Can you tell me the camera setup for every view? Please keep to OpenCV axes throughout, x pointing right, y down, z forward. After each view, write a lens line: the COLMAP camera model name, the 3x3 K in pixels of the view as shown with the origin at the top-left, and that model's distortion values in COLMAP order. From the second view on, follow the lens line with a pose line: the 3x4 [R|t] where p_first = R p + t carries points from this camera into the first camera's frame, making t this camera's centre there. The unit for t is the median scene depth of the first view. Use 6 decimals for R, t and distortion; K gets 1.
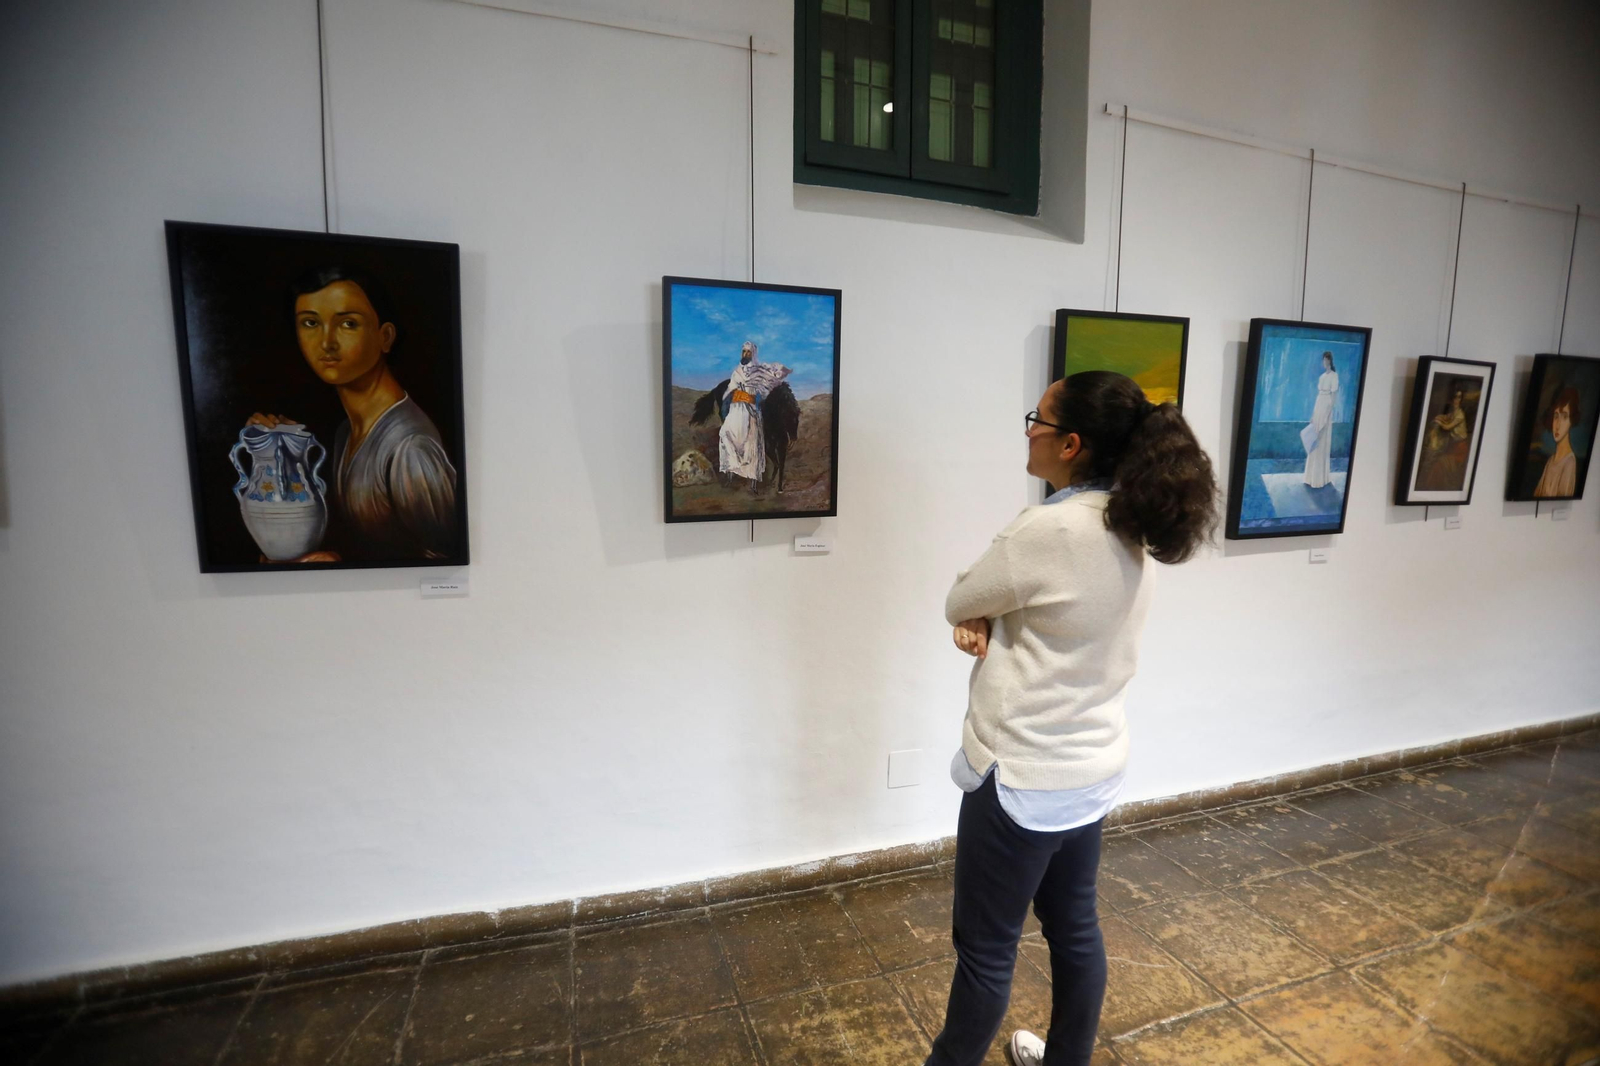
lens RADIAL K [[731.9, 0, 789.8], [0, 731.9, 516.7], [0, 0, 1]] dist [-0.074862, 0.028087]
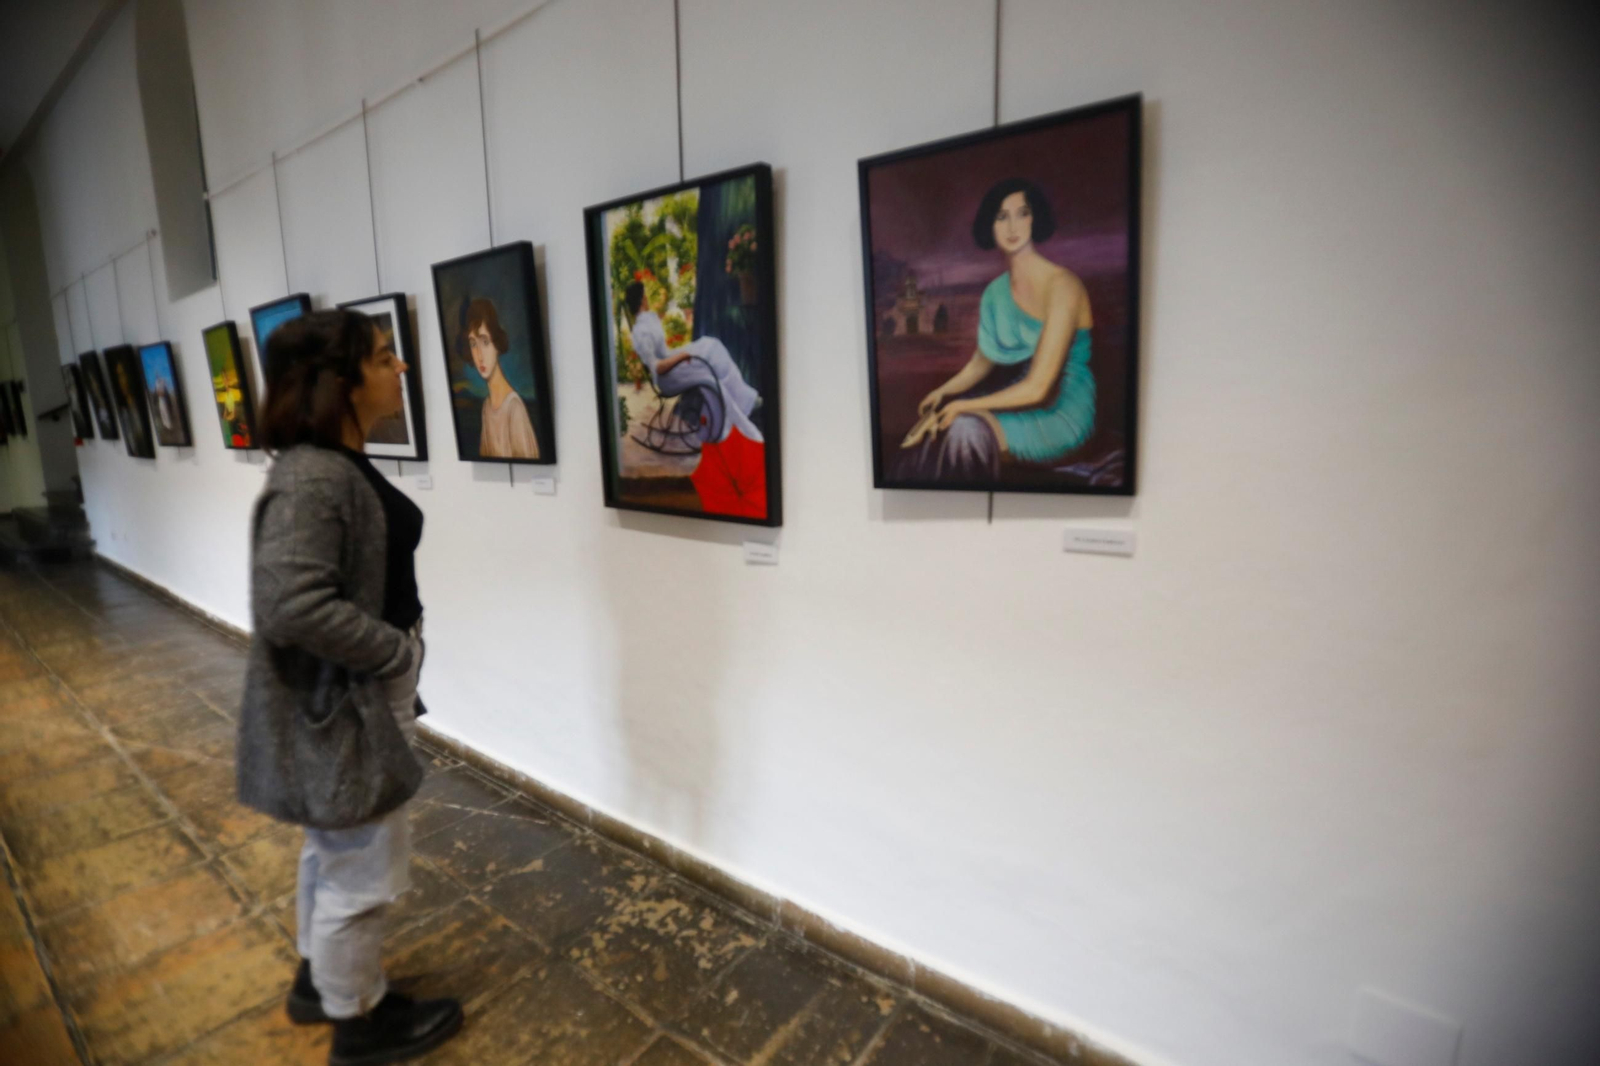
lens RADIAL K [[731.9, 0, 796.5], [0, 731.9, 529.2], [0, 0, 1]] dist [-0.074862, 0.028087]
pose [[0.594161, 0.109500, -0.796858, 2.184213], [-0.064829, 0.993987, 0.088250, -0.047316], [0.801730, -0.000775, 0.597686, 0.945131]]
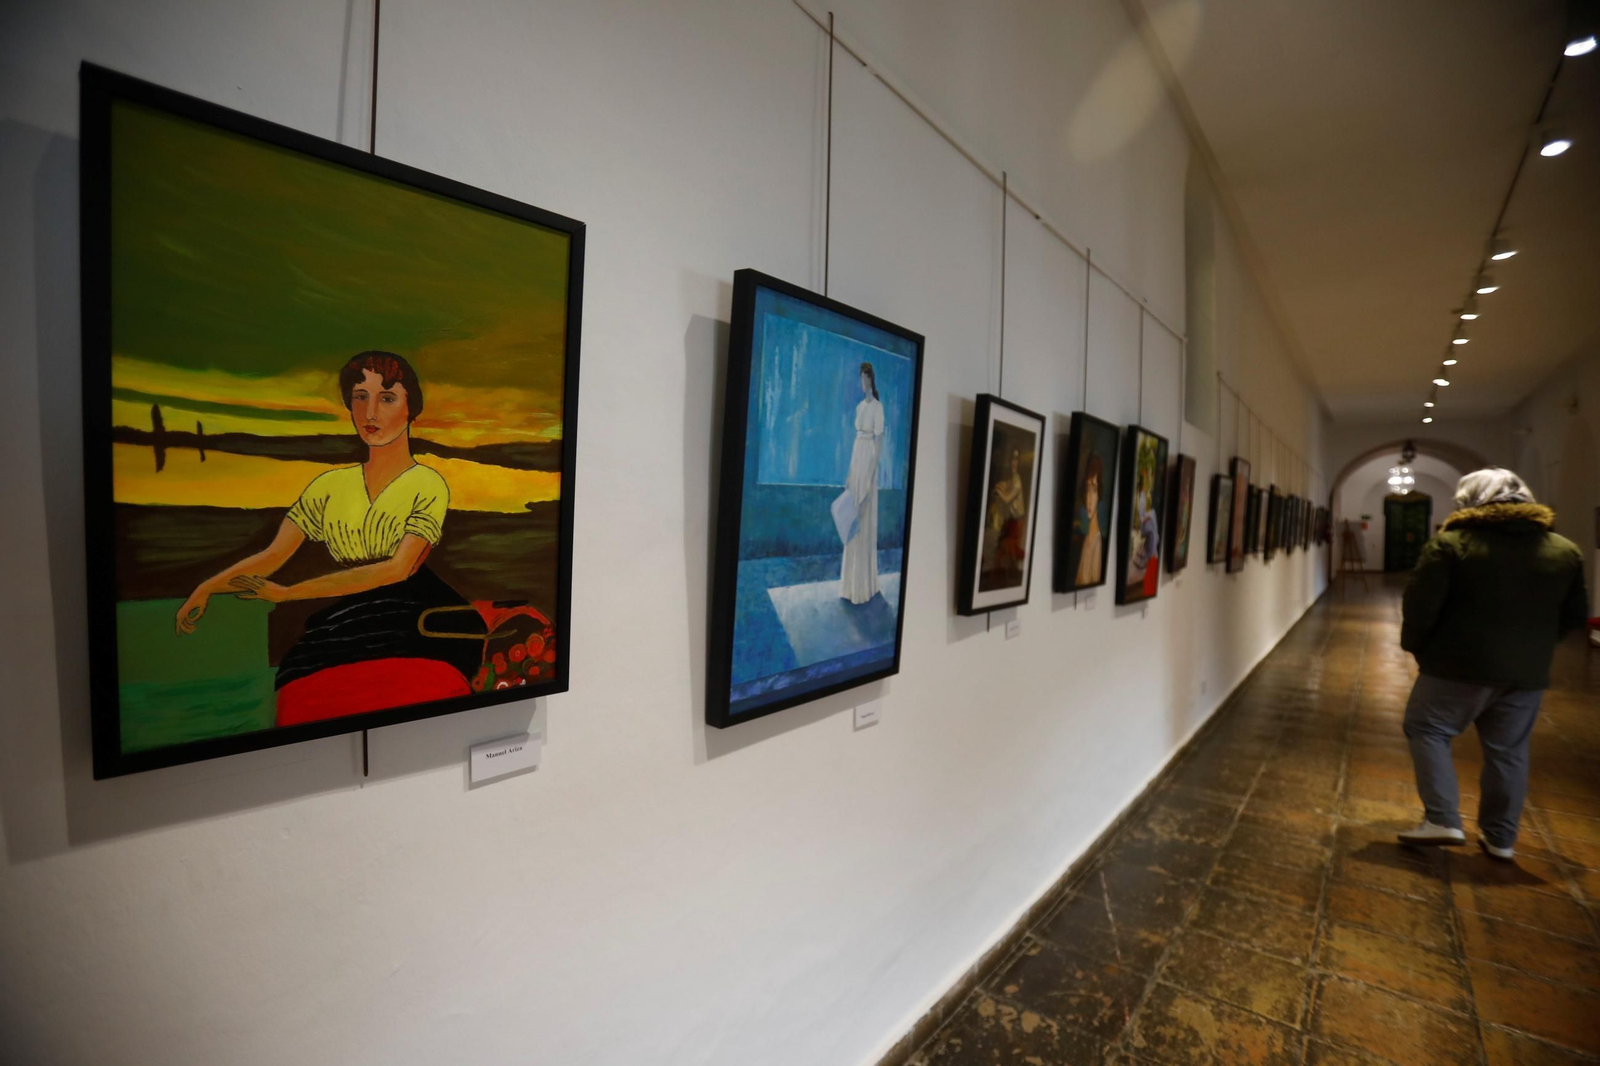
lens RADIAL K [[731.9, 0, 794.4], [0, 731.9, 533.6], [0, 0, 1]] dist [-0.074862, 0.028087]
pose [[0.841193, -0.005613, 0.540707, 0.385861], [0.041361, 0.997684, -0.053991, -0.067186], [-0.539151, 0.067781, 0.839477, 0.534754]]
